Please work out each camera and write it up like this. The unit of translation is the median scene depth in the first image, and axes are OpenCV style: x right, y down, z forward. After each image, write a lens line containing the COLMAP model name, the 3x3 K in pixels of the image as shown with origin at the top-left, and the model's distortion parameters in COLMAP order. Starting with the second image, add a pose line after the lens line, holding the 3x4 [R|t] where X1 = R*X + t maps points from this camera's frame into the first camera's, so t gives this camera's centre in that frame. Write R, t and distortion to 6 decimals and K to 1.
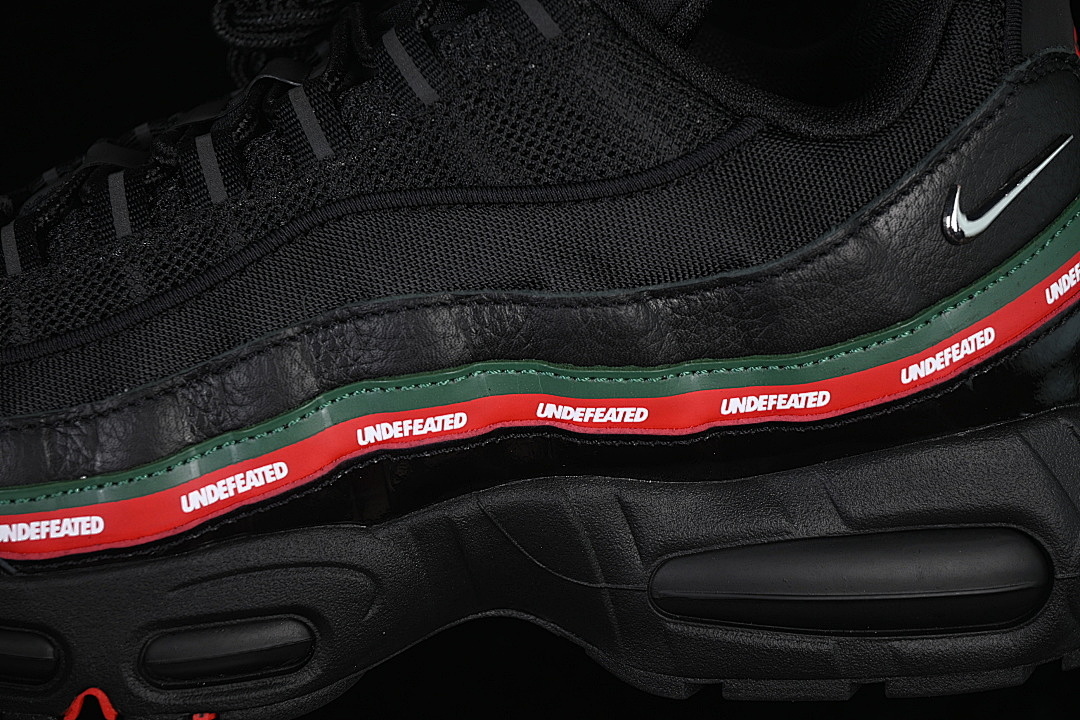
lens RADIAL K [[2353.1, 0, 540.3], [0, 2353.1, 359.9], [0, 0, 1]] dist [0.007211, 0.000000]
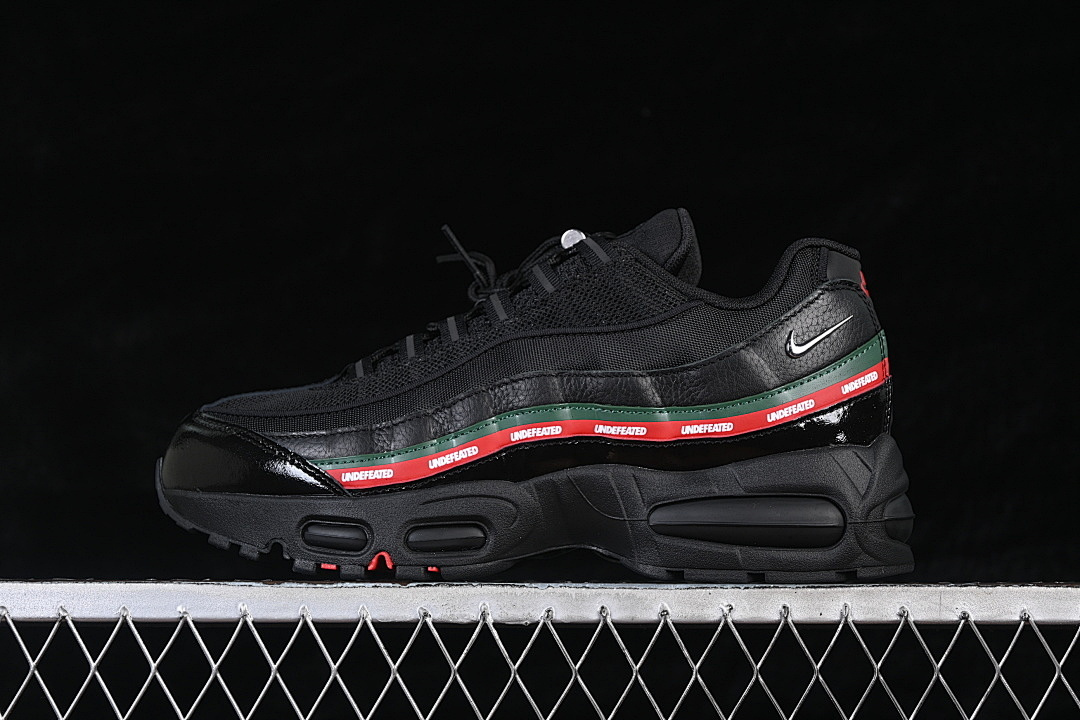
lens RADIAL K [[2353.1, 0, 535.9], [0, 2353.1, 354.6], [0, 0, 1]] dist [0.007211, 0.000000]
pose [[0.989933, 0.002823, -0.141511, 0.250555], [-0.050069, 0.942140, -0.331459, 0.676110], [0.132388, 0.335207, 0.932797, -1.038635]]
